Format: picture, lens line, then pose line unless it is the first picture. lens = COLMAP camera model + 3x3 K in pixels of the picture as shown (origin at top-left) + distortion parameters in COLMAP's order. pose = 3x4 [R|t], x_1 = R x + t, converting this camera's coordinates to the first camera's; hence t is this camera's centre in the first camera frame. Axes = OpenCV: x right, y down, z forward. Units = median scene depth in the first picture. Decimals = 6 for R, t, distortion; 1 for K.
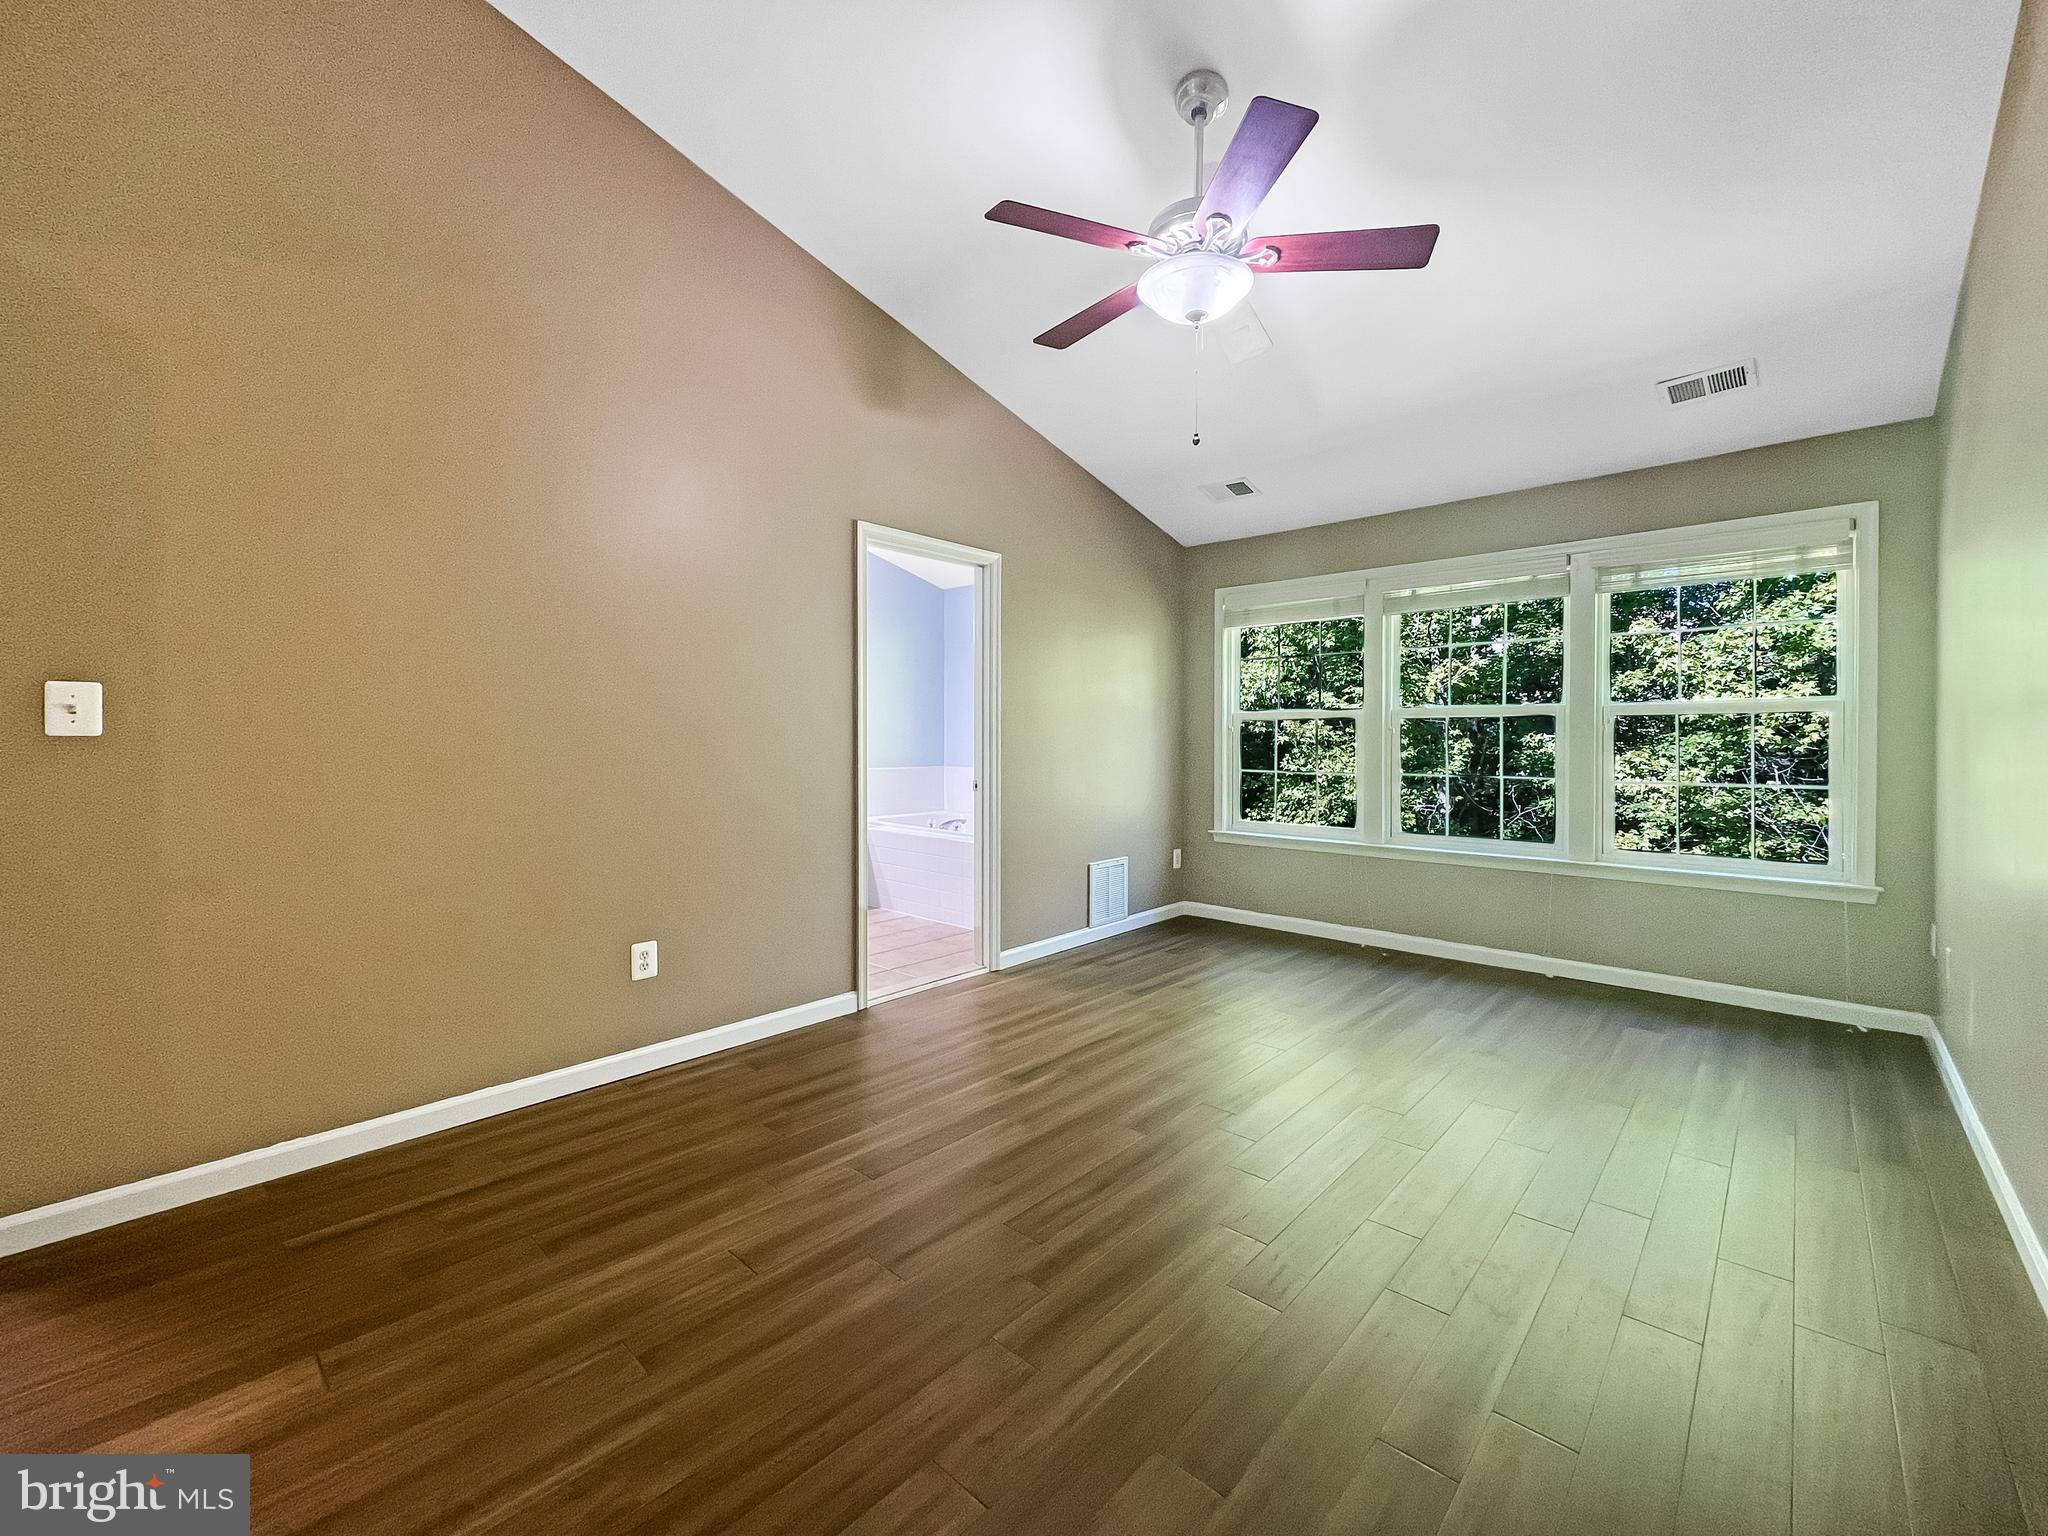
lens RADIAL K [[835.7, 0, 1019.2], [0, 835.7, 762.8], [0, 0, 1]] dist [-0.001376, -0.000062]
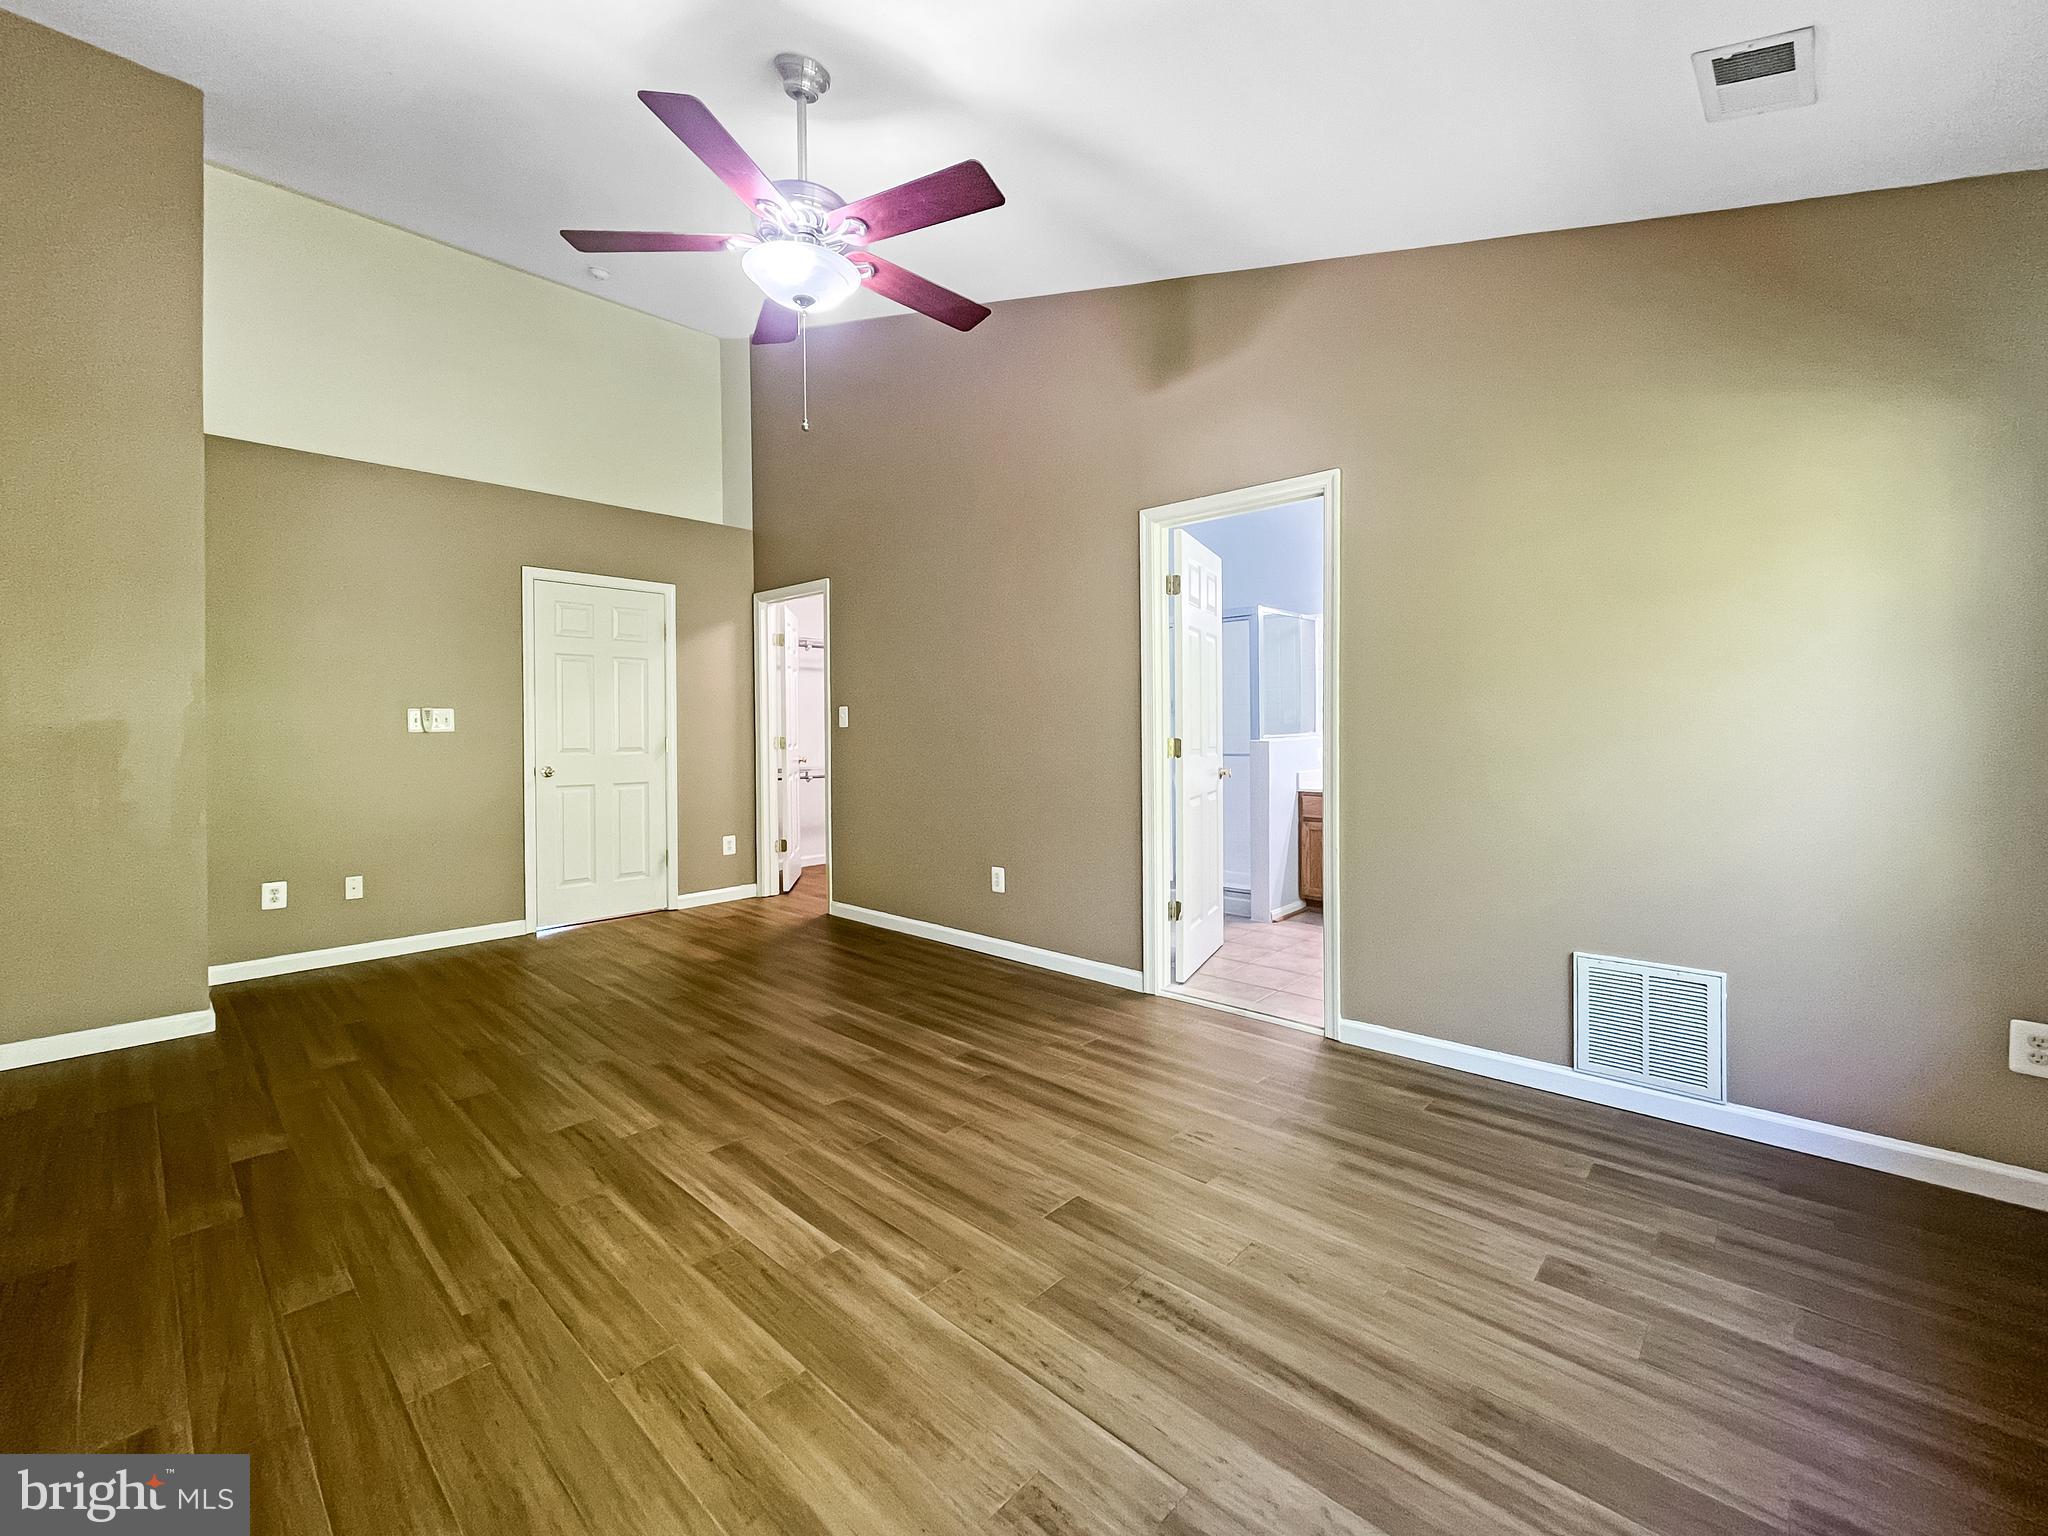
lens RADIAL K [[835.7, 0, 1019.2], [0, 835.7, 762.8], [0, 0, 1]] dist [-0.001376, -0.000062]
pose [[0.014506, 0.051363, -0.998575, 0.993934], [-0.015099, 0.998577, 0.051144, -0.041128], [0.999781, 0.014336, 0.015261, 1.013493]]
